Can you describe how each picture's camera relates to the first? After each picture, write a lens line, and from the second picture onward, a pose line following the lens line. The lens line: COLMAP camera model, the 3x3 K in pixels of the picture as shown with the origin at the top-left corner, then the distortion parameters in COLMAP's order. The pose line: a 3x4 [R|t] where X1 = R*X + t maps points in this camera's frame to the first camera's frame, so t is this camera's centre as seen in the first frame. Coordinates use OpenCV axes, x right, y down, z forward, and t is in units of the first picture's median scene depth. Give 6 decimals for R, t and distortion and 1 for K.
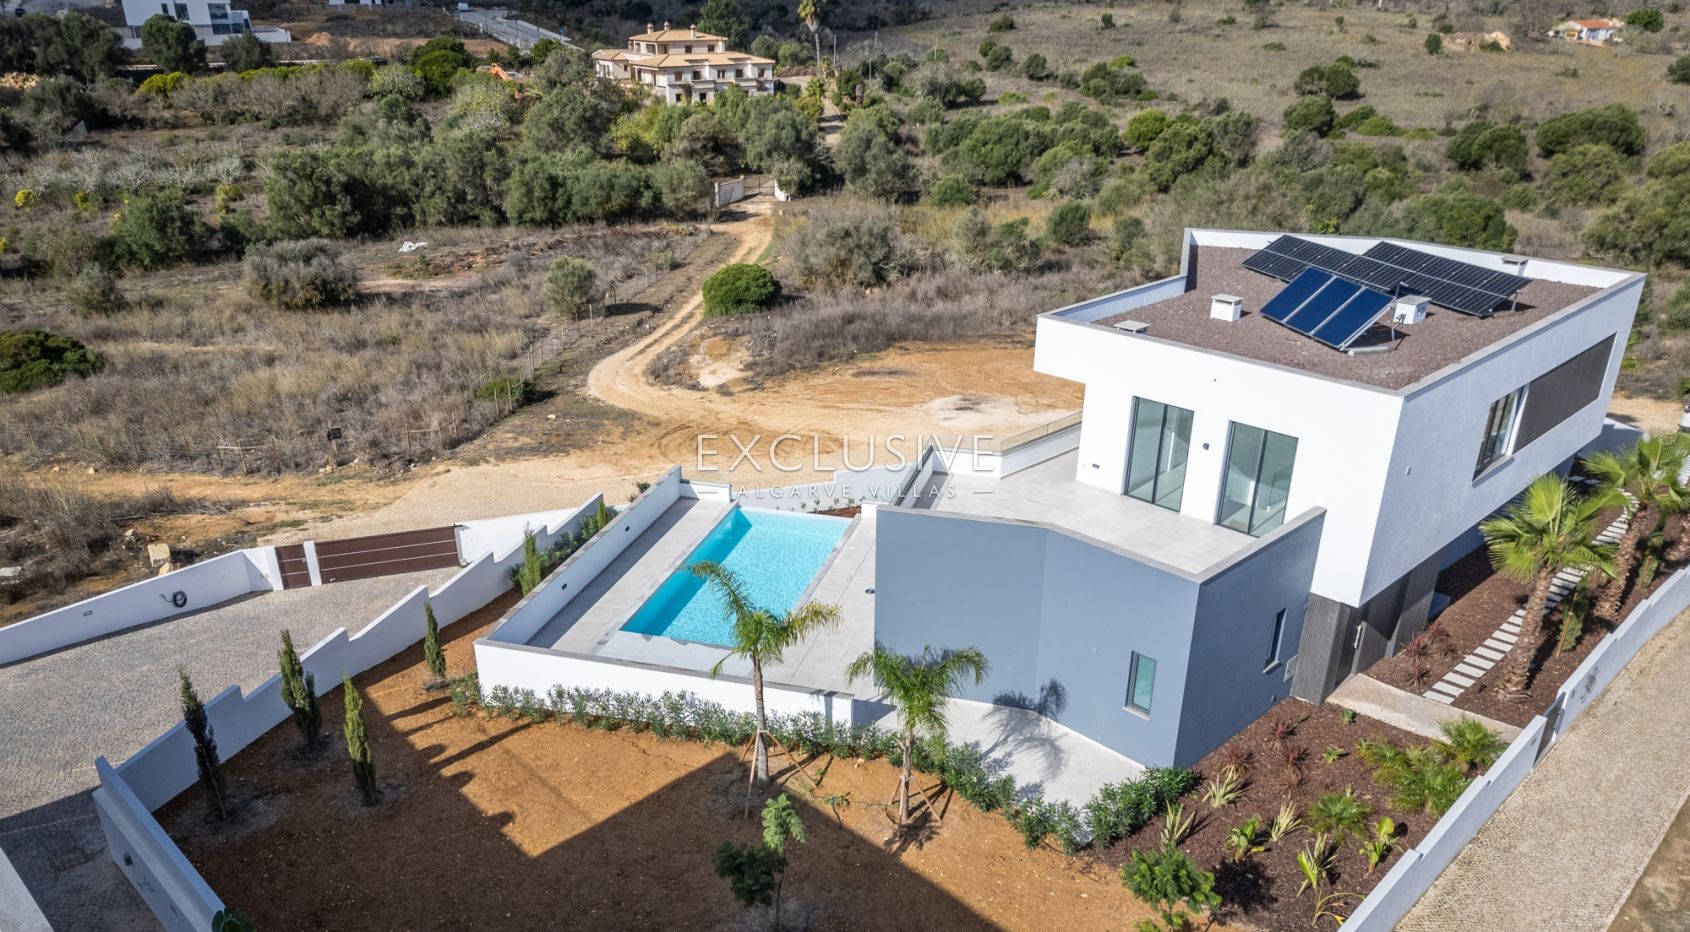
lens RADIAL K [[1173.5, 0, 871.9], [0, 1173.5, 627.1], [0, 0, 1]] dist [0.026428, -0.021993]
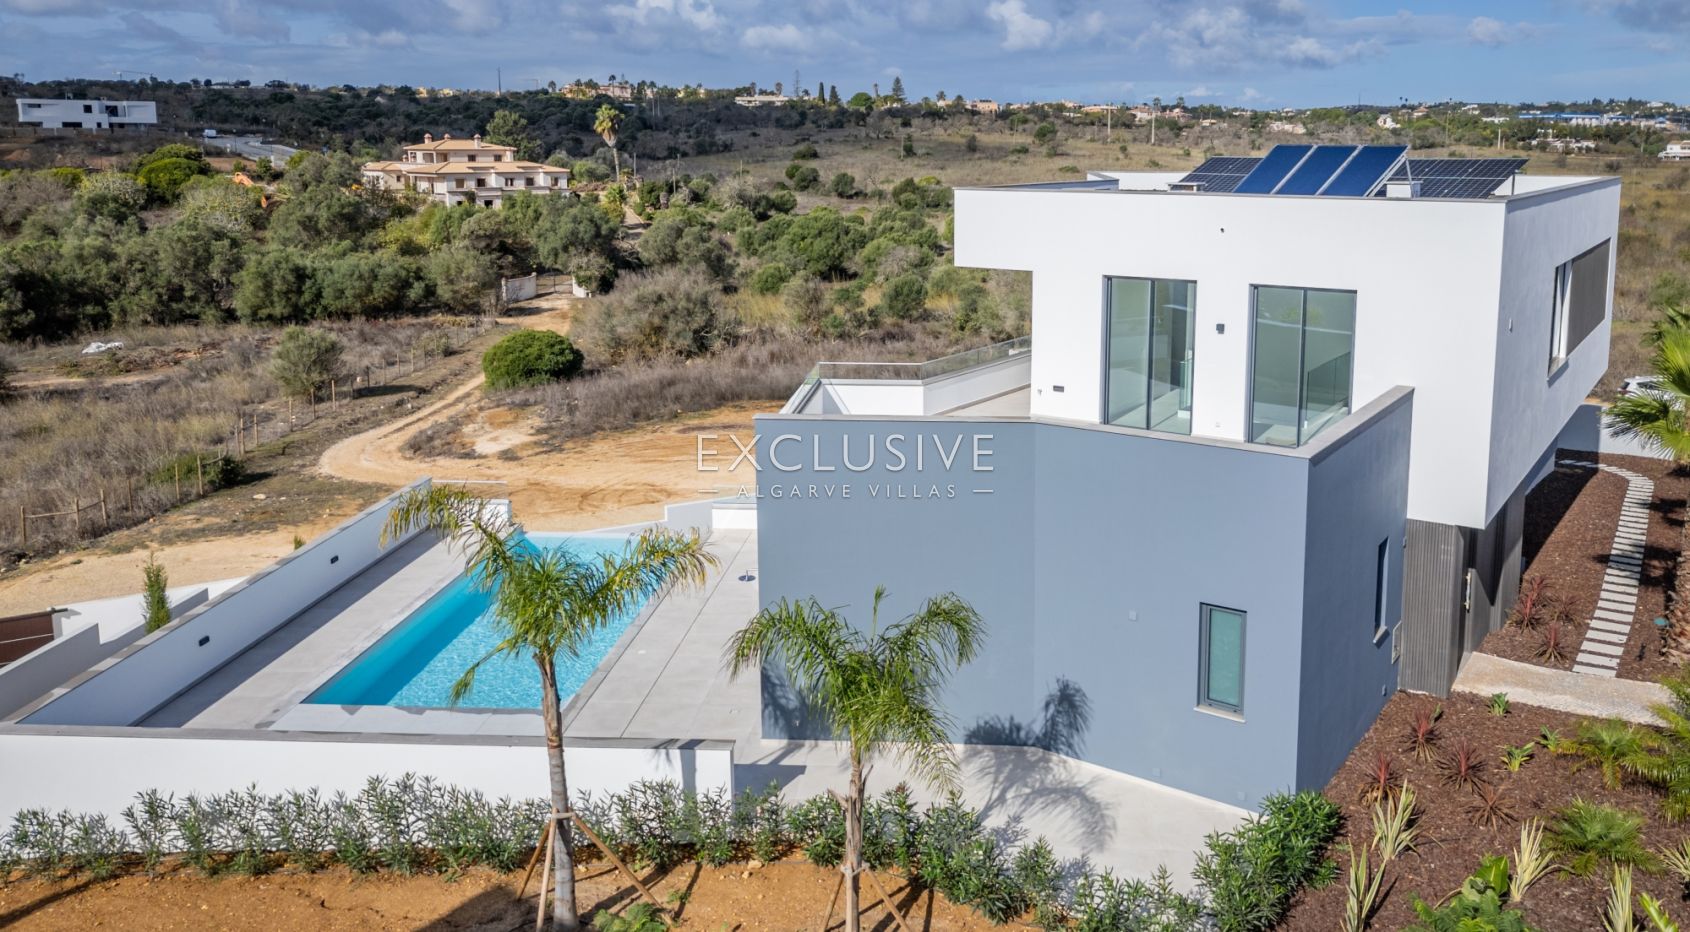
lens RADIAL K [[1264.1, 0, 951.0], [0, 1264.1, 374.6], [0, 0, 1]] dist [0.018082, -0.020206]
pose [[0.976541, -0.050840, 0.209243, -0.010549], [0.114999, 0.944679, -0.307174, 0.030465], [-0.182051, 0.324031, 0.928365, 0.124526]]
